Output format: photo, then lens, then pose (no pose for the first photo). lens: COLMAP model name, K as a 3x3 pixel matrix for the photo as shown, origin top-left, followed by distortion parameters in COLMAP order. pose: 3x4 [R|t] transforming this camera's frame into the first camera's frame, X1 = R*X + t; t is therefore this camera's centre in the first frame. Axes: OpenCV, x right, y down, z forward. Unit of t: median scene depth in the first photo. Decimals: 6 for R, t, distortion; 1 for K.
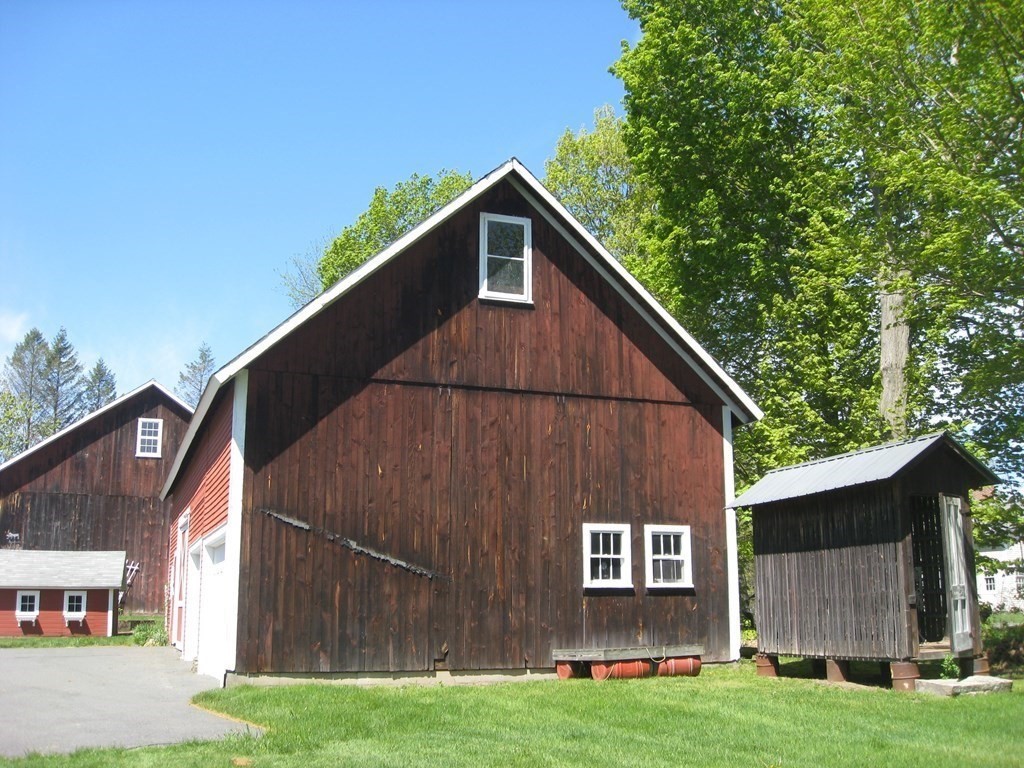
lens RADIAL K [[1064.0, 0, 497.2], [0, 1064.0, 387.1], [0, 0, 1]] dist [-0.173666, 0.176553]
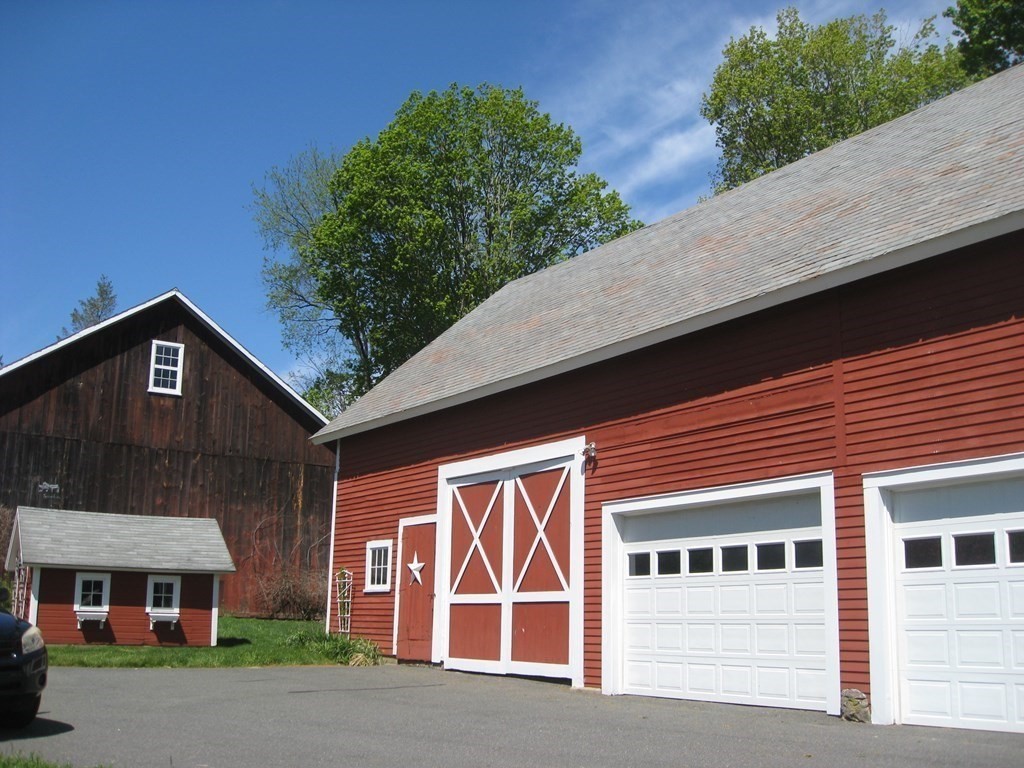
lens RADIAL K [[1064.0, 0, 497.2], [0, 1064.0, 387.1], [0, 0, 1]] dist [-0.173666, 0.176553]
pose [[0.969929, 0.071307, 0.232707, -0.284397], [-0.069901, 0.997452, -0.014292, 0.057564], [-0.233133, -0.002405, 0.972442, 0.245550]]
